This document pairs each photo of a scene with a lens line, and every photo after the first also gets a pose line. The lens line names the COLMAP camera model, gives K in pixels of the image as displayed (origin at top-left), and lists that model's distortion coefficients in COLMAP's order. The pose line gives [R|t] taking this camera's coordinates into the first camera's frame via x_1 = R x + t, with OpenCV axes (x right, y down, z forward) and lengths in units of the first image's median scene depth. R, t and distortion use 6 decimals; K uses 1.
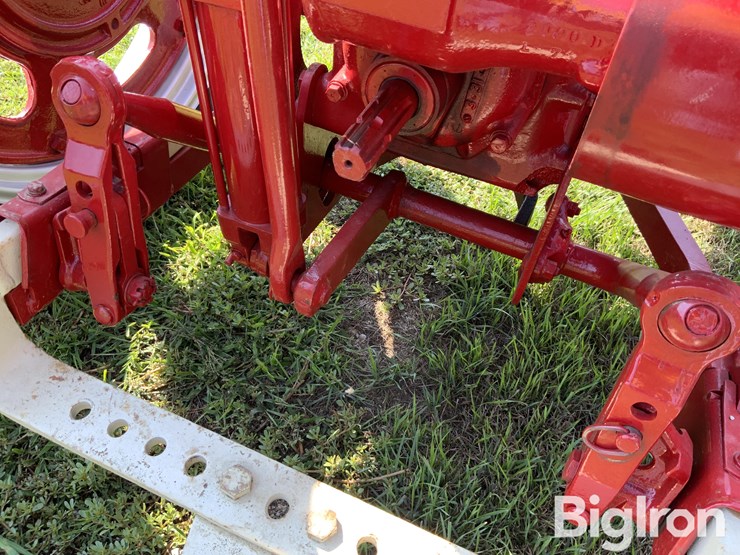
lens RADIAL K [[616.3, 0, 366.6], [0, 616.3, 277.1], [0, 0, 1]] dist [0.069104, -0.106666]
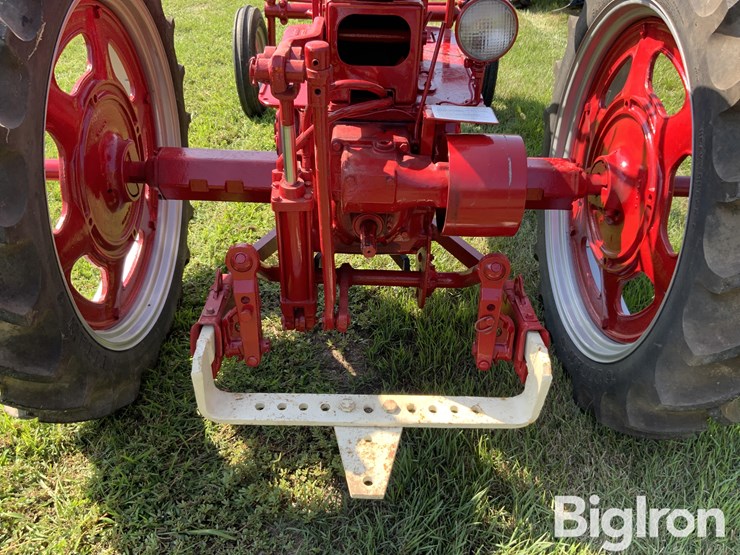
lens RADIAL K [[616.3, 0, 366.6], [0, 616.3, 277.1], [0, 0, 1]] dist [0.069104, -0.106666]
pose [[0.912015, -0.272229, 0.306789, -0.630962], [0.325873, 0.935148, -0.138942, 0.207299], [-0.249070, 0.226691, 0.941581, -1.083085]]
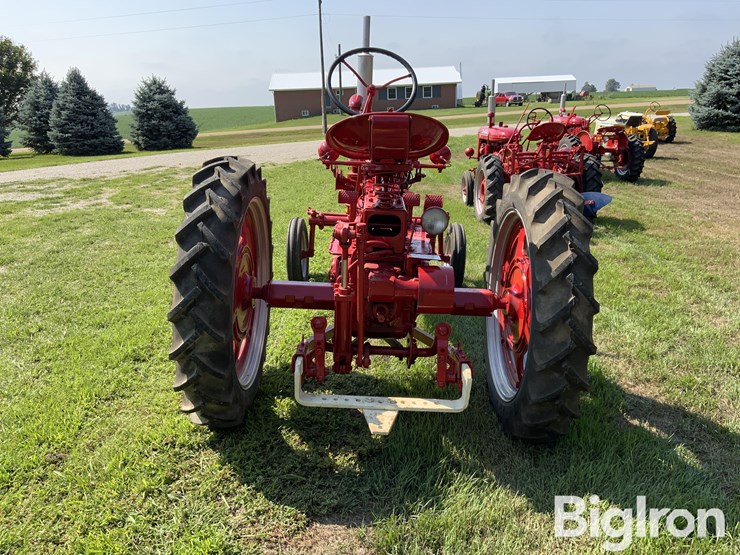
lens RADIAL K [[616.3, 0, 366.6], [0, 616.3, 277.1], [0, 0, 1]] dist [0.069104, -0.106666]
pose [[0.917214, -0.145796, 0.370759, -1.516286], [0.310843, 0.843990, -0.437101, 1.326601], [-0.249189, 0.516163, 0.819439, -2.626274]]
